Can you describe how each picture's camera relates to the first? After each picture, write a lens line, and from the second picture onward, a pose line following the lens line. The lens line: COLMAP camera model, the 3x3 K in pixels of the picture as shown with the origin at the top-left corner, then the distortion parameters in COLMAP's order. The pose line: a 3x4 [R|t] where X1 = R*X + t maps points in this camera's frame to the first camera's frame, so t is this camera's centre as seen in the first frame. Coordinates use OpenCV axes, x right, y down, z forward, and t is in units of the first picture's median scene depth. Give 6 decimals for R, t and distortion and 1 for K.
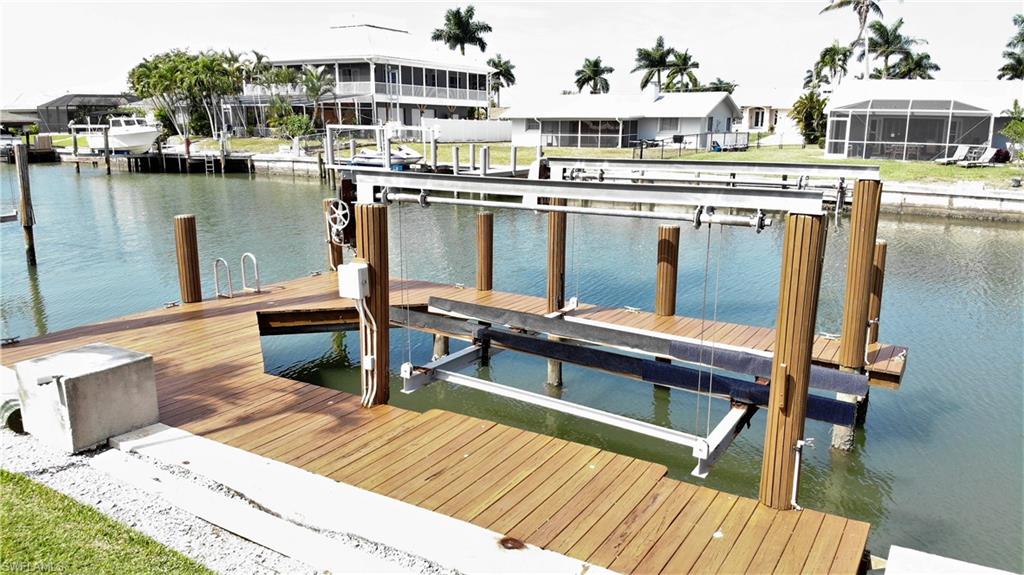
lens RADIAL K [[745.3, 0, 518.9], [0, 745.3, 291.0], [0, 0, 1]] dist [0.184835, -0.413119]
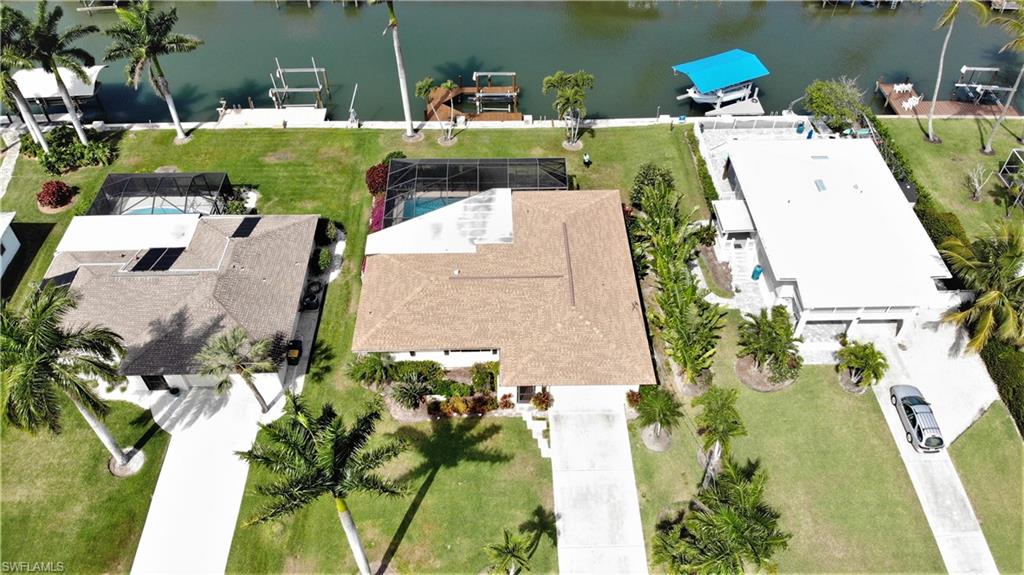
lens RADIAL K [[745.3, 0, 518.9], [0, 745.3, 291.0], [0, 0, 1]] dist [0.184835, -0.413119]
pose [[0.843346, -0.394927, 0.364417, -0.615780], [0.121263, 0.800520, 0.586910, -0.539736], [-0.523509, -0.450778, 0.723005, -1.087724]]
